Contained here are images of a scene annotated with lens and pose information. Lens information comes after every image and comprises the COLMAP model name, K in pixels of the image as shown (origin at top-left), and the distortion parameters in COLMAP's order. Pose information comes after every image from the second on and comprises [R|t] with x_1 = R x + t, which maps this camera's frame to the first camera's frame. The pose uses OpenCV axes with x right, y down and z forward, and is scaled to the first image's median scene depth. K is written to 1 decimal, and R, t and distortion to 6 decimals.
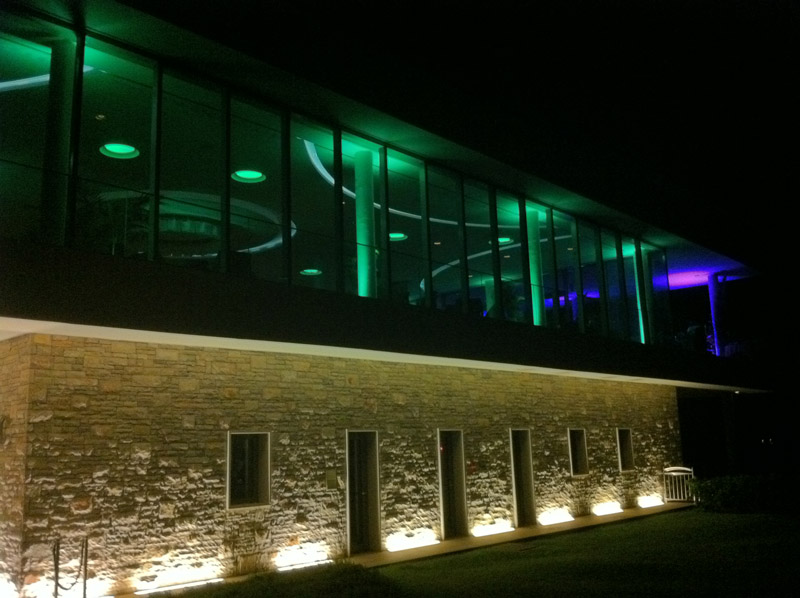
lens RADIAL K [[727.8, 0, 400.2], [0, 727.8, 300.6], [0, 0, 1]] dist [0.130929, 0.000000]
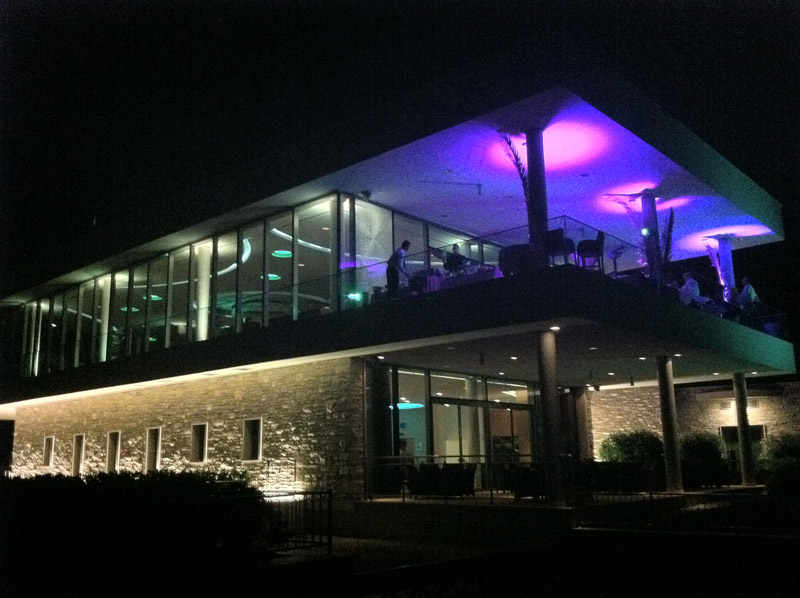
lens RADIAL K [[727.8, 0, 399.5], [0, 727.8, 297.9], [0, 0, 1]] dist [0.130929, 0.000000]
pose [[0.007016, -0.174336, -0.984661, 1.509080], [0.214039, 0.962126, -0.168821, 0.260207], [0.976800, -0.209571, 0.044065, 1.365302]]
